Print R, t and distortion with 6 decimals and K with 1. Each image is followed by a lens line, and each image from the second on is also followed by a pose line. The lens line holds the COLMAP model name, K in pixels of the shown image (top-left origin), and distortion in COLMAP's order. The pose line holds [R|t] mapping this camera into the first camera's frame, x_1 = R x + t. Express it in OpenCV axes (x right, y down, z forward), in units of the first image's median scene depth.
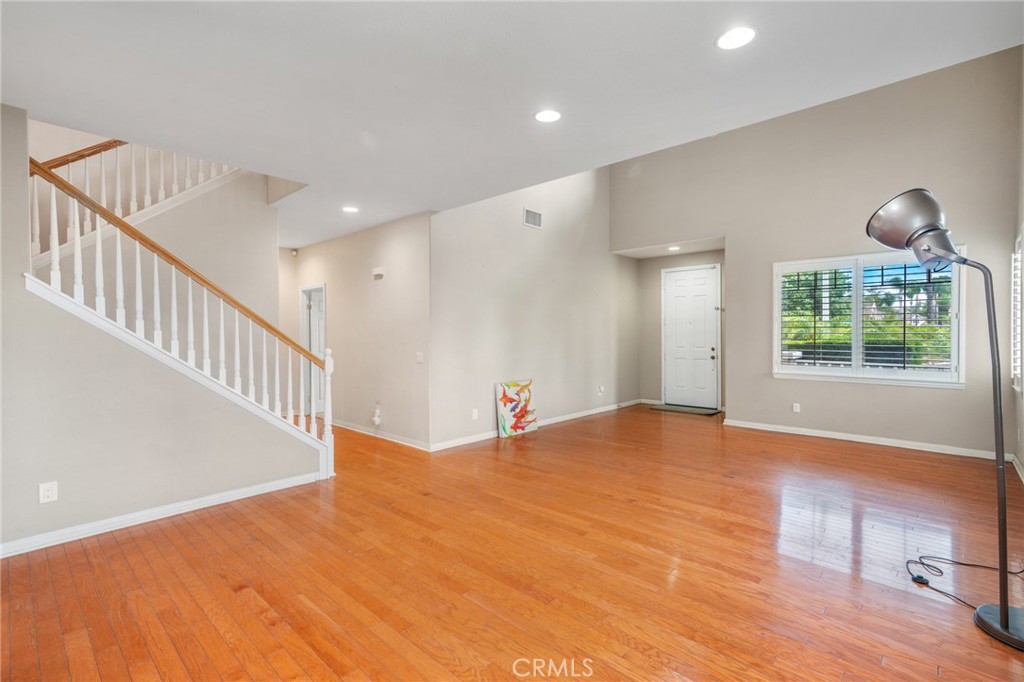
lens RADIAL K [[482.8, 0, 509.0], [0, 482.8, 331.8], [0, 0, 1]] dist [0.001683, 0.000449]
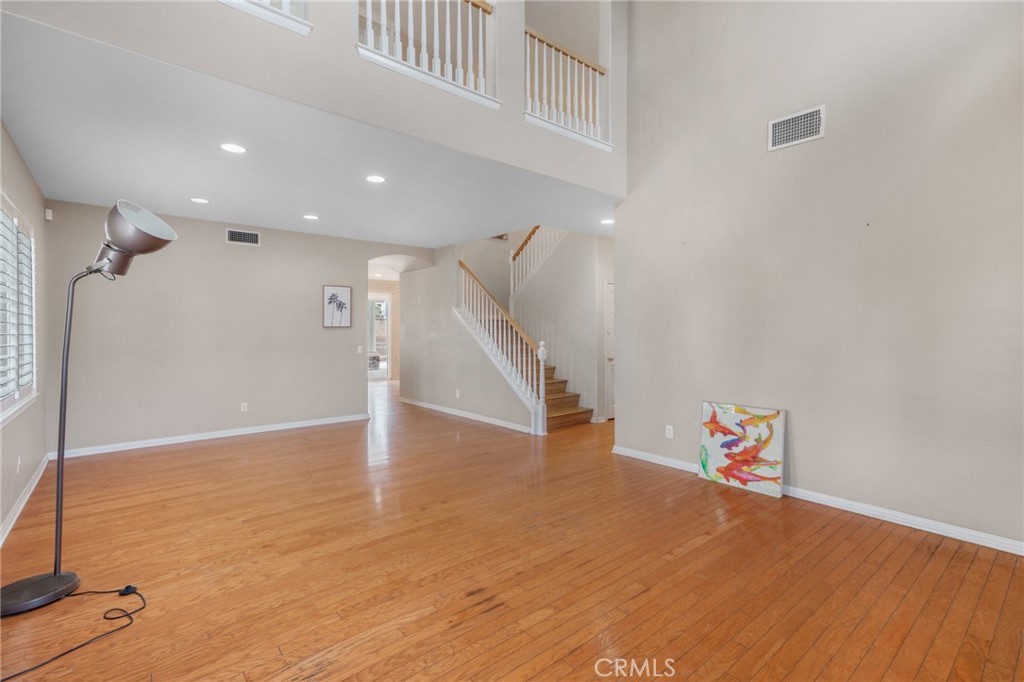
lens RADIAL K [[482.8, 0, 509.0], [0, 482.8, 331.8], [0, 0, 1]] dist [0.001683, 0.000449]
pose [[-0.159325, 0.006928, -0.987202, 0.717318], [0.003921, 0.999972, 0.006385, -0.001147], [0.987218, -0.002854, -0.159348, 0.815270]]
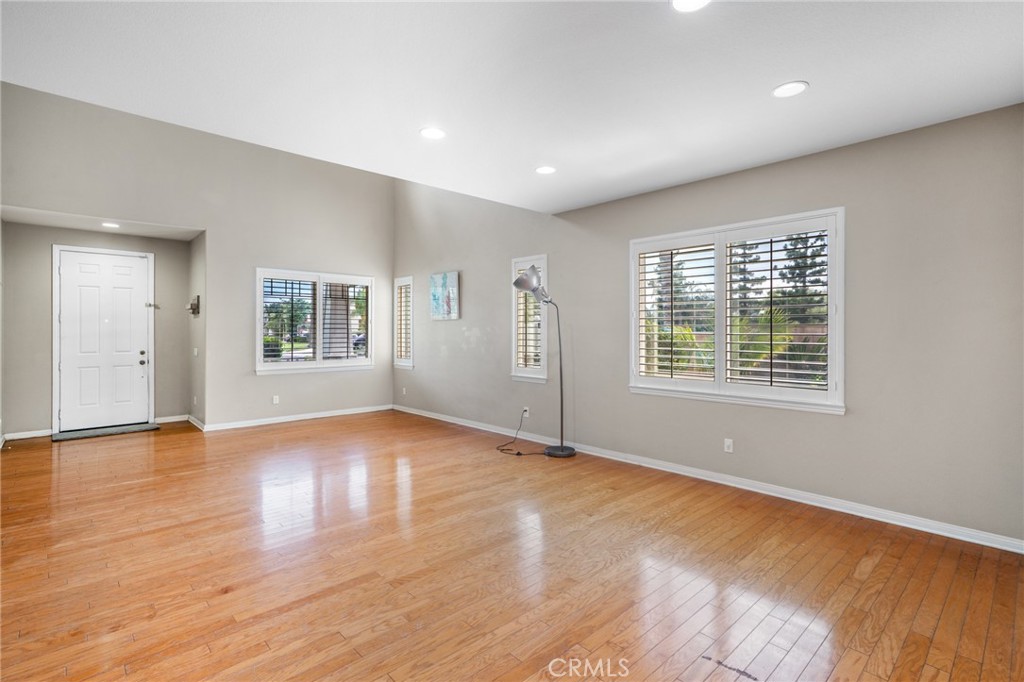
lens RADIAL K [[484.4, 0, 514.8], [0, 484.4, 331.8], [0, 0, 1]] dist [-0.003181, 0.009196]
pose [[0.064828, 0.001951, 0.997895, -0.500203], [0.001730, 0.999996, -0.002067, 0.002853], [-0.997895, 0.001861, 0.064824, 0.379425]]
